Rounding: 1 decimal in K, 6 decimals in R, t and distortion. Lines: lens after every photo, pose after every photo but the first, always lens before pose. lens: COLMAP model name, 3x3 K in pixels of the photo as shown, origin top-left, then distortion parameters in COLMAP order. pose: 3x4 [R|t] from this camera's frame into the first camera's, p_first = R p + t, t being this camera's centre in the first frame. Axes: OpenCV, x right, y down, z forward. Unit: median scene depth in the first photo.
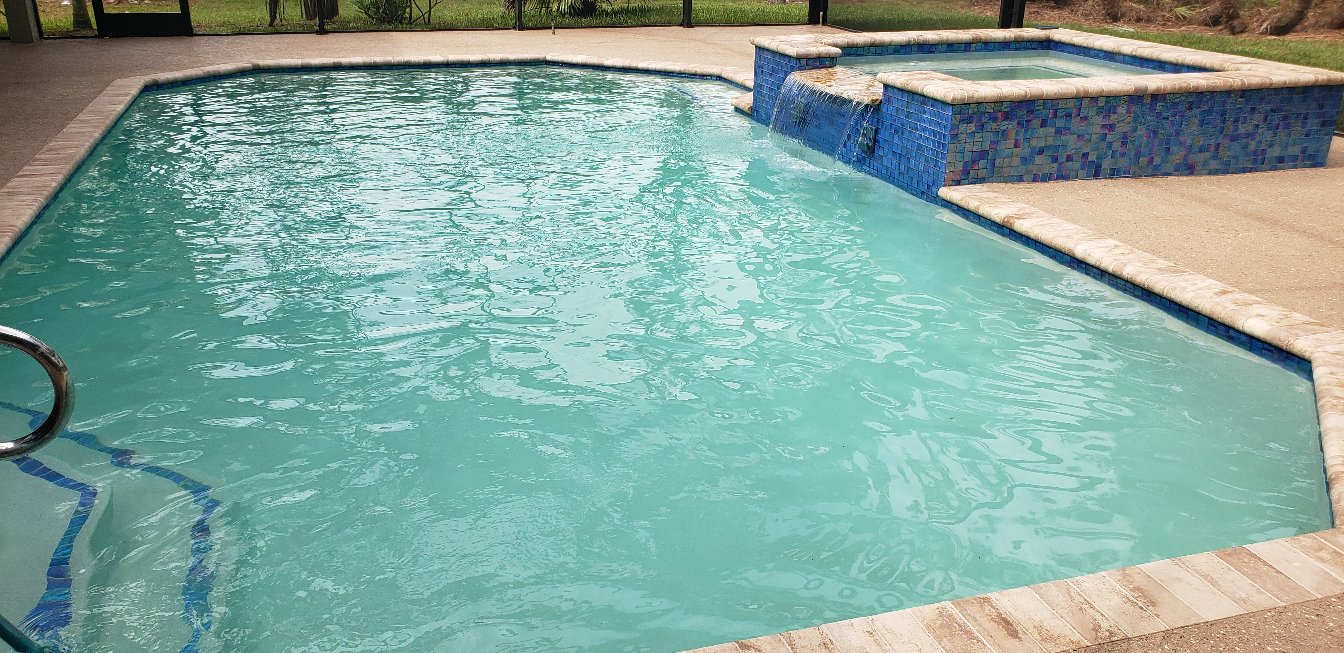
lens RADIAL K [[983.0, 0, 668.9], [0, 983.0, 407.7], [0, 0, 1]] dist [-0.012372, 0.009873]
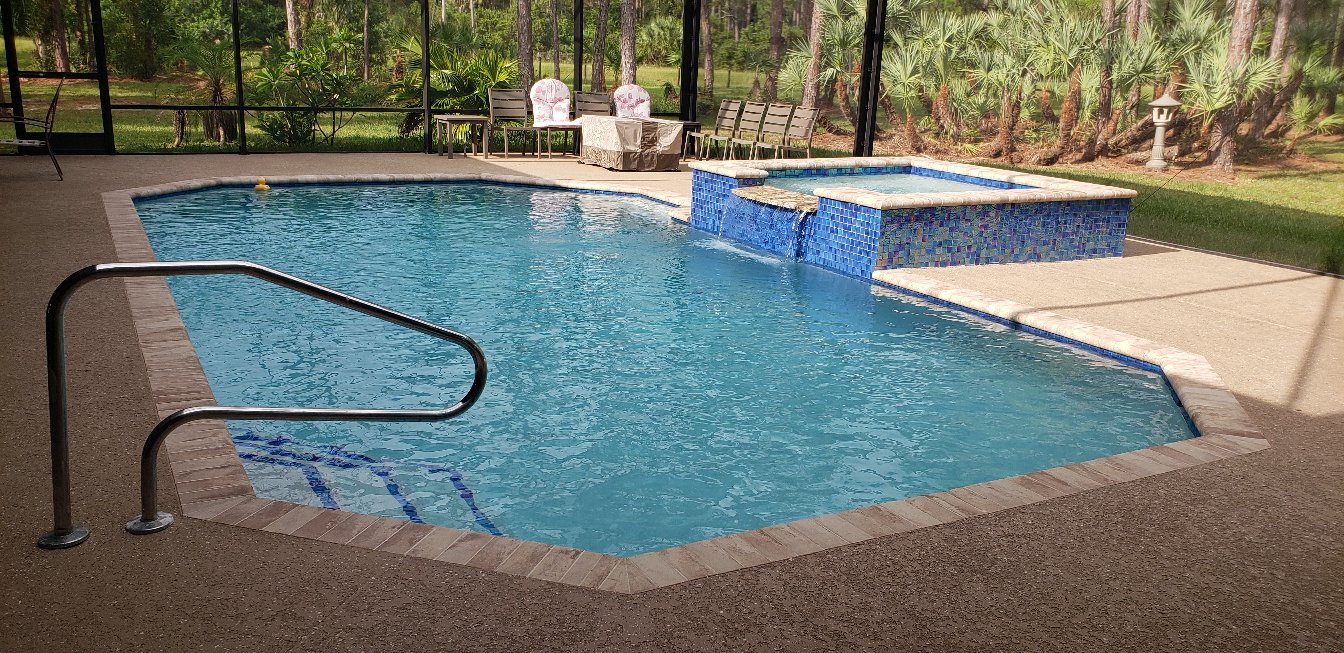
lens RADIAL K [[1048.9, 0, 671.1], [0, 1048.9, 359.9], [0, 0, 1]] dist [0.011448, 0.002451]
pose [[0.976609, -0.029303, 0.213018, -0.279326], [0.066373, 0.983376, -0.169018, 0.108815], [-0.204524, 0.179203, 0.962318, -0.271061]]
